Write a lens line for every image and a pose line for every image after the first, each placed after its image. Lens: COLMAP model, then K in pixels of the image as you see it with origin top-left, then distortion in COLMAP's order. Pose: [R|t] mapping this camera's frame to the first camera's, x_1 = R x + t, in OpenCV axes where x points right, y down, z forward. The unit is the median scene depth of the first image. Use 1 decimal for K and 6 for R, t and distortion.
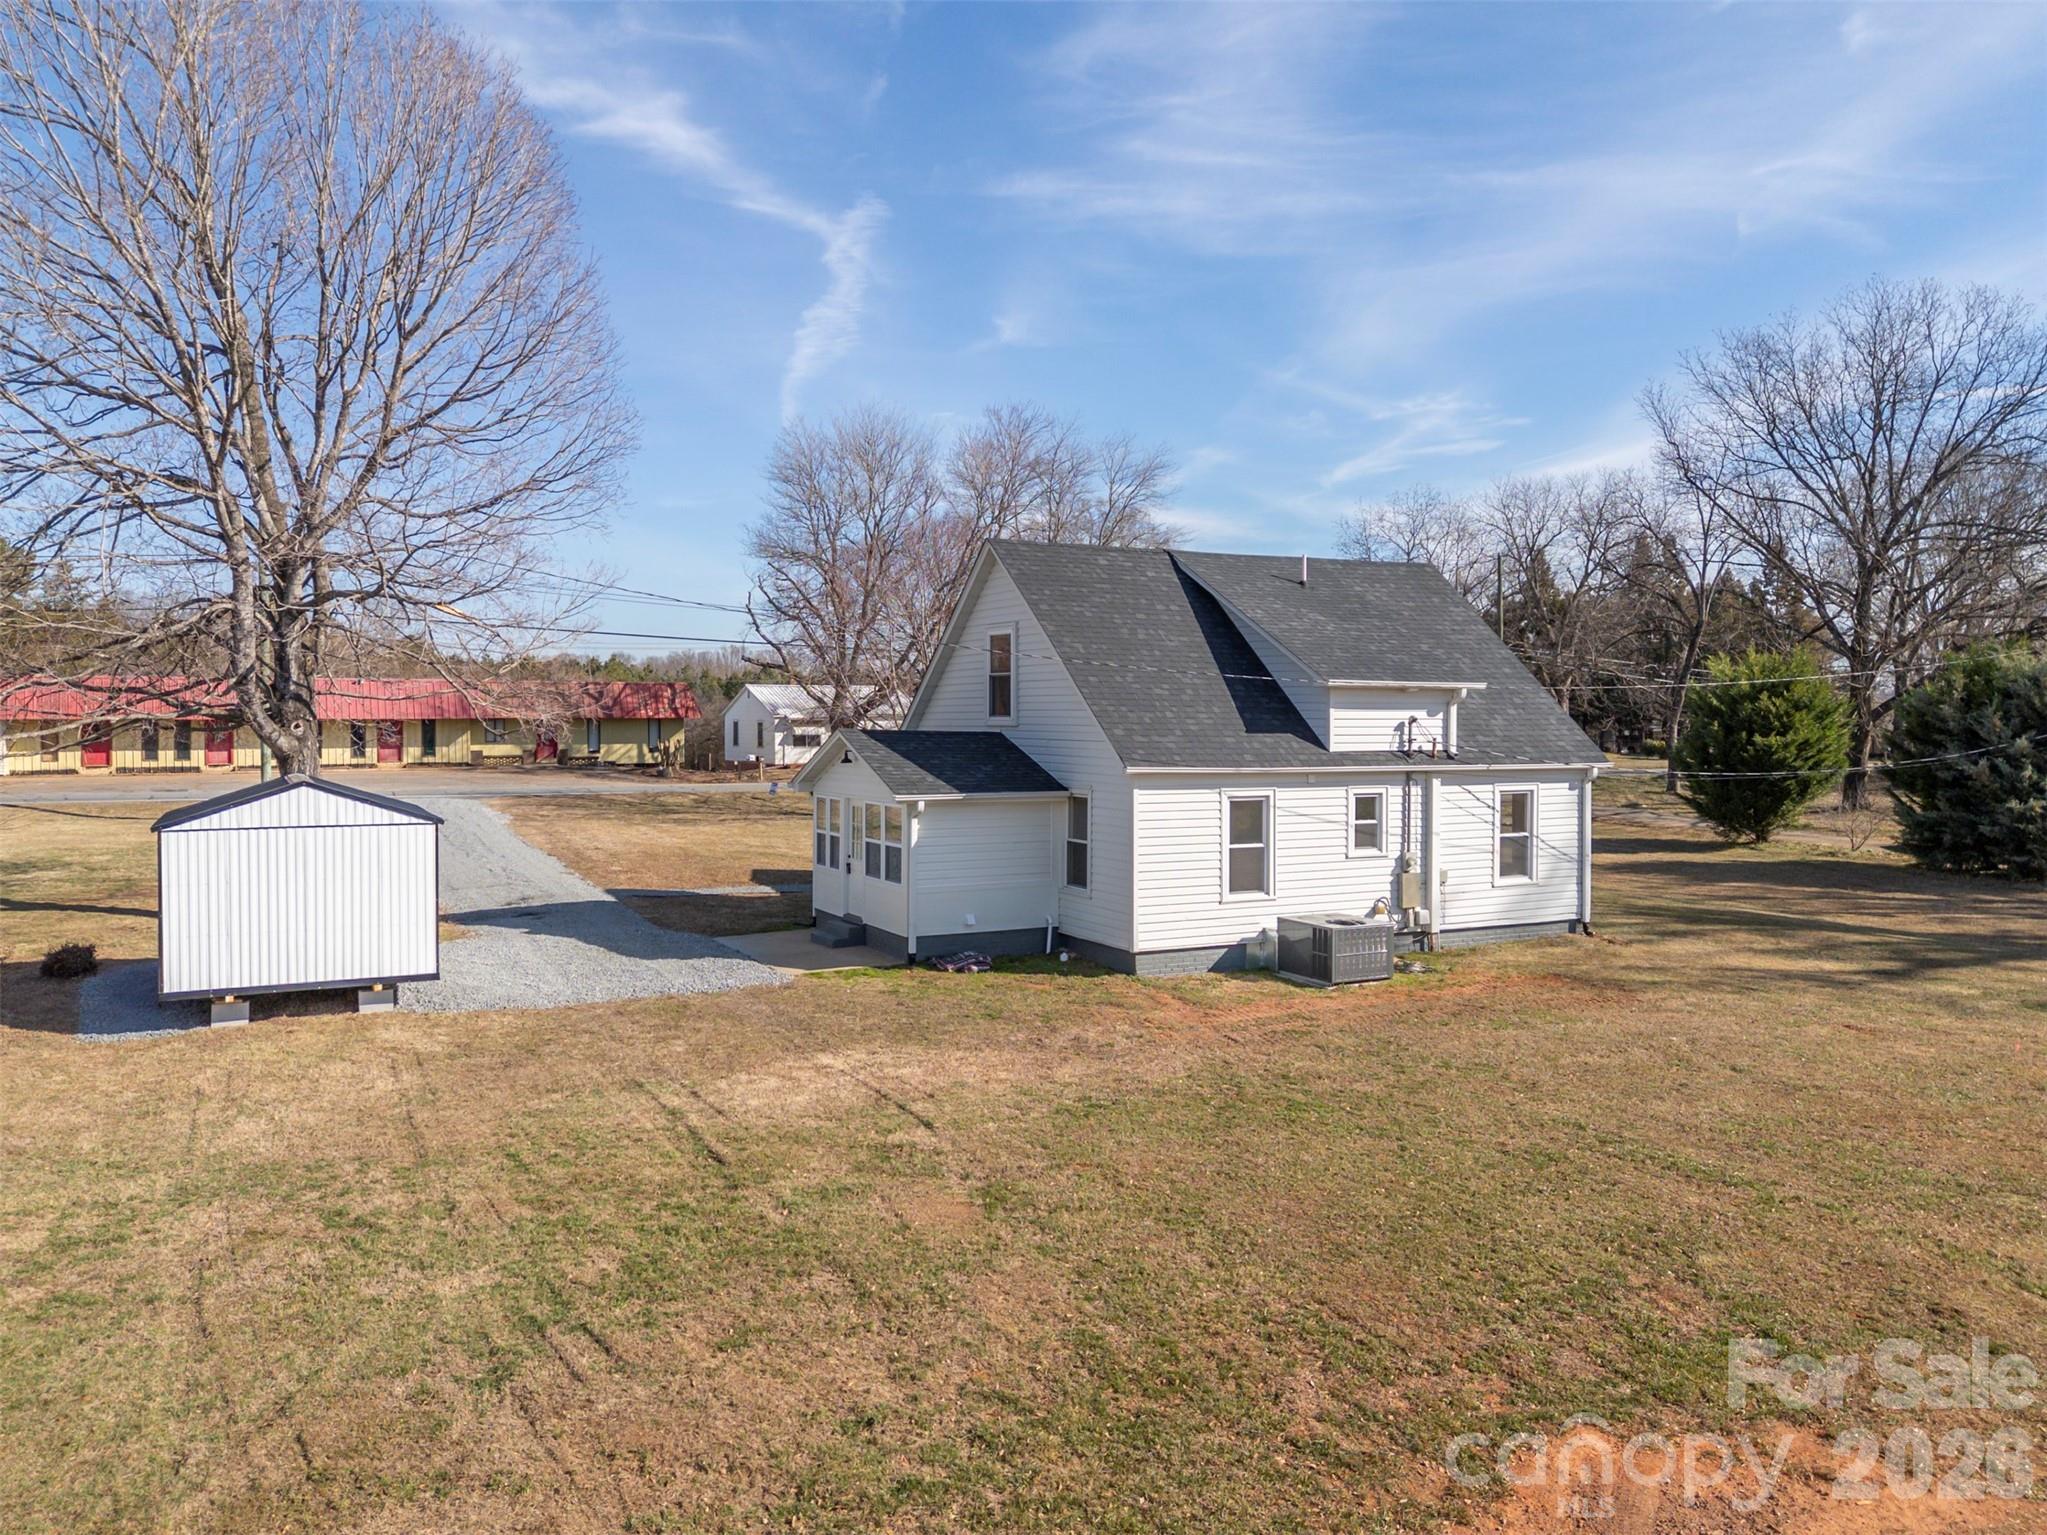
lens RADIAL K [[1504.6, 0, 1022.2], [0, 1504.6, 759.7], [0, 0, 1]] dist [0.072016, -0.056452]
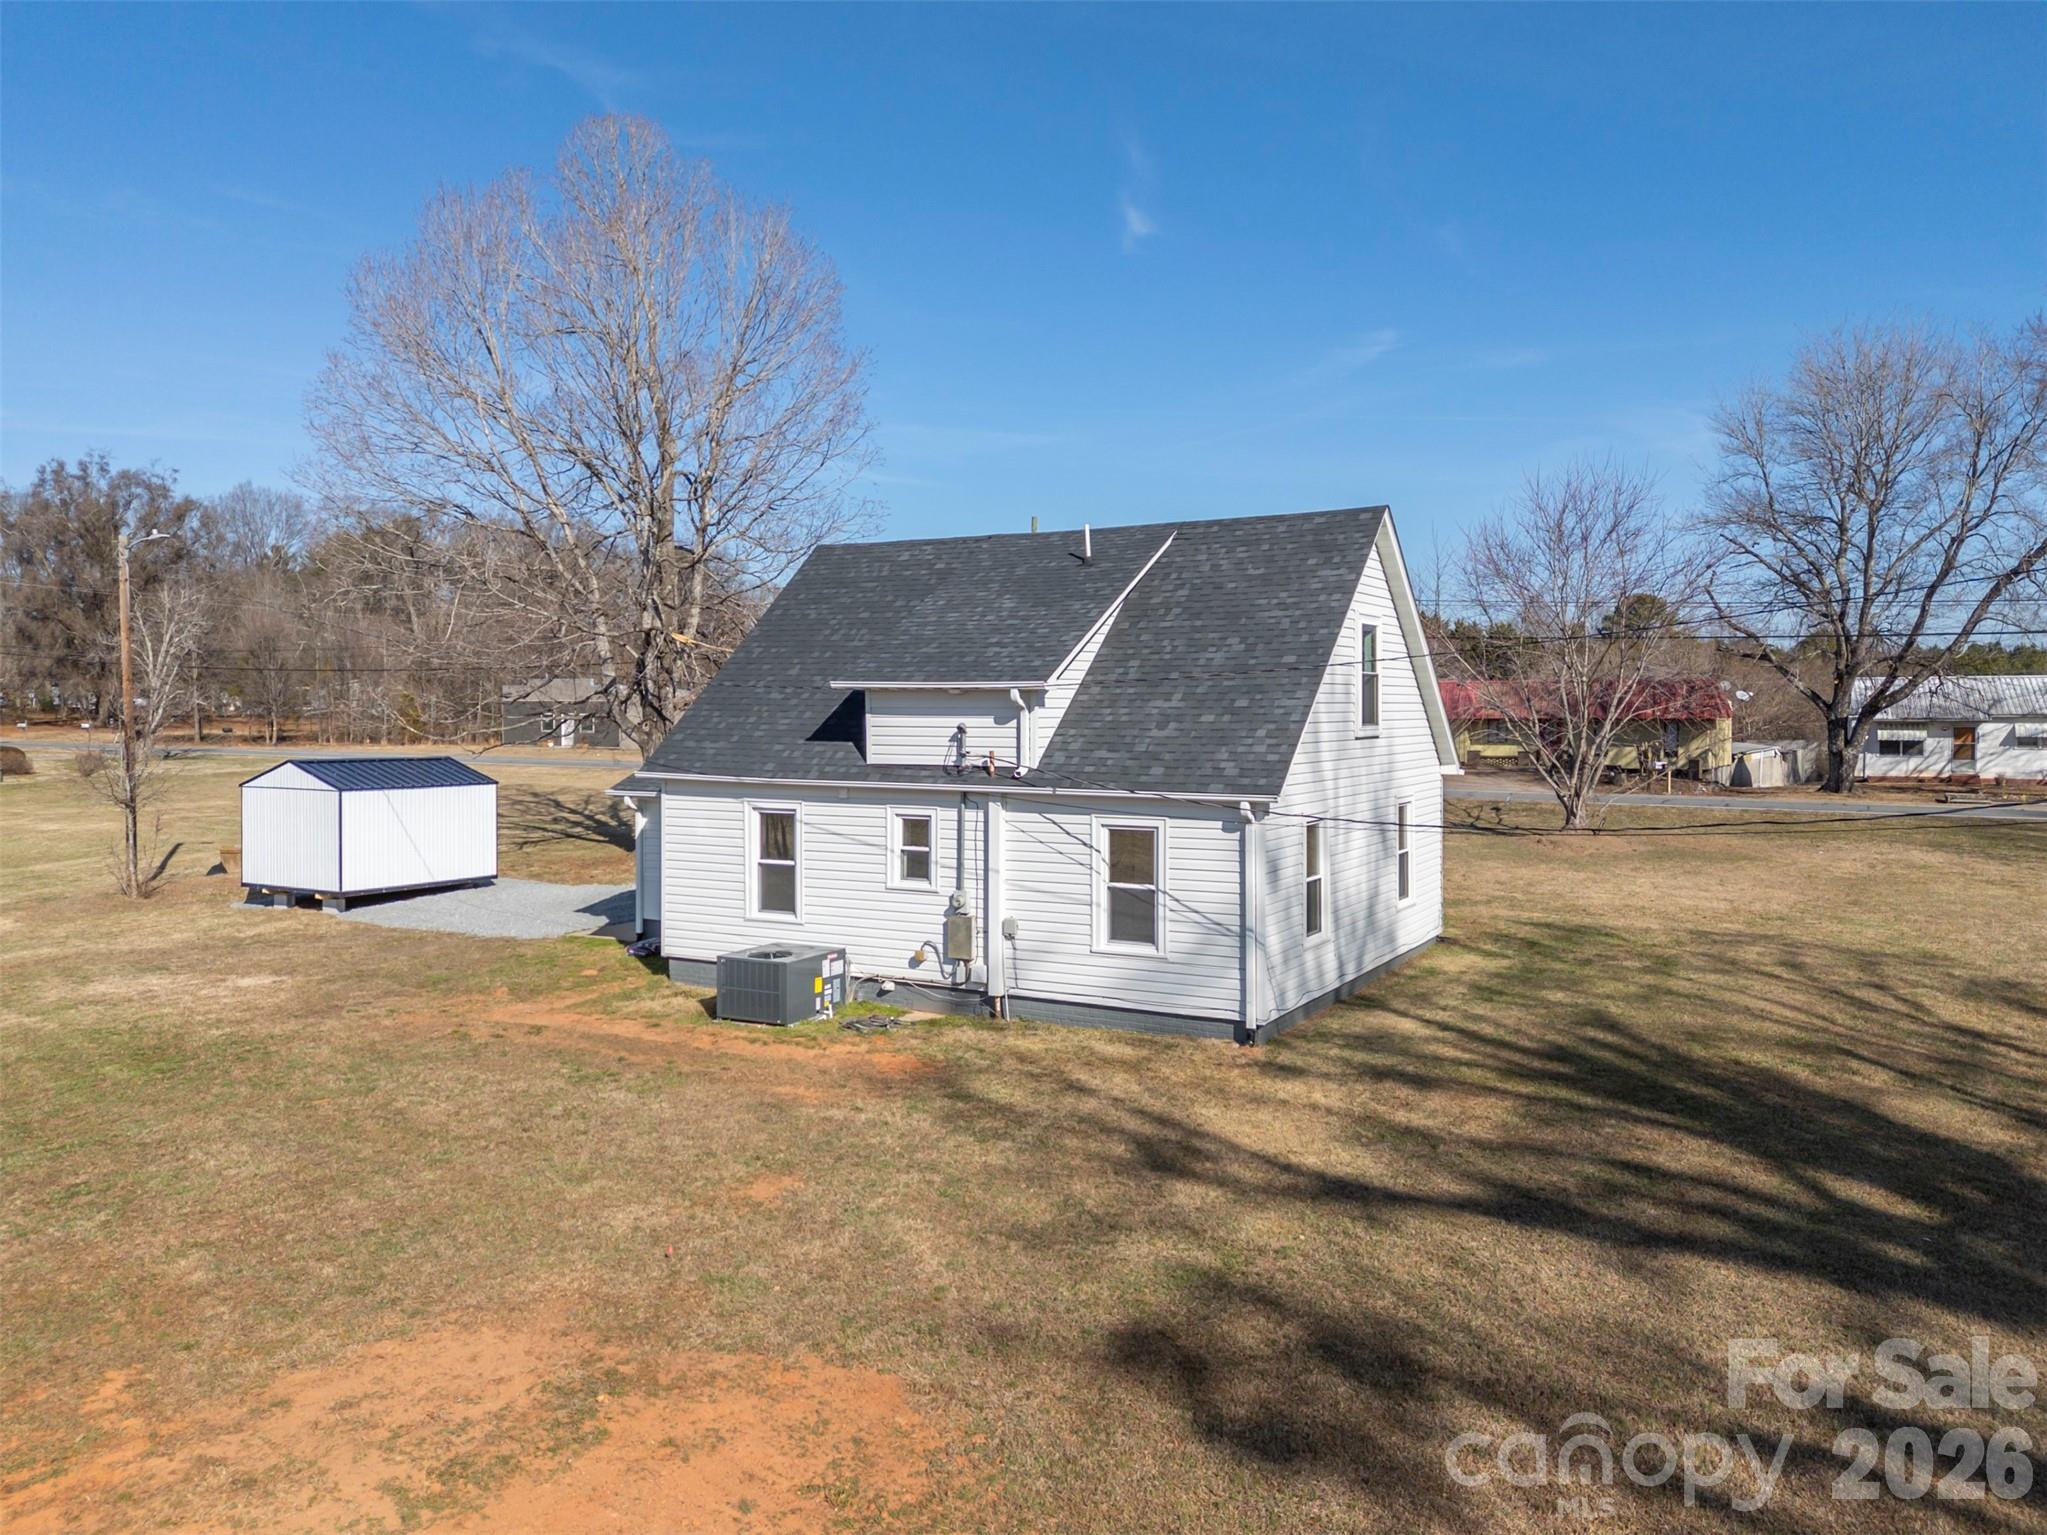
lens RADIAL K [[1496.3, 0, 1024.0], [0, 1496.3, 758.9], [0, 0, 1]] dist [0.105596, -0.106117]
pose [[0.538537, 0.026036, -0.842199, 0.912034], [-0.025499, 0.999568, 0.014596, -0.021396], [0.842216, 0.013615, 0.538969, 0.567400]]
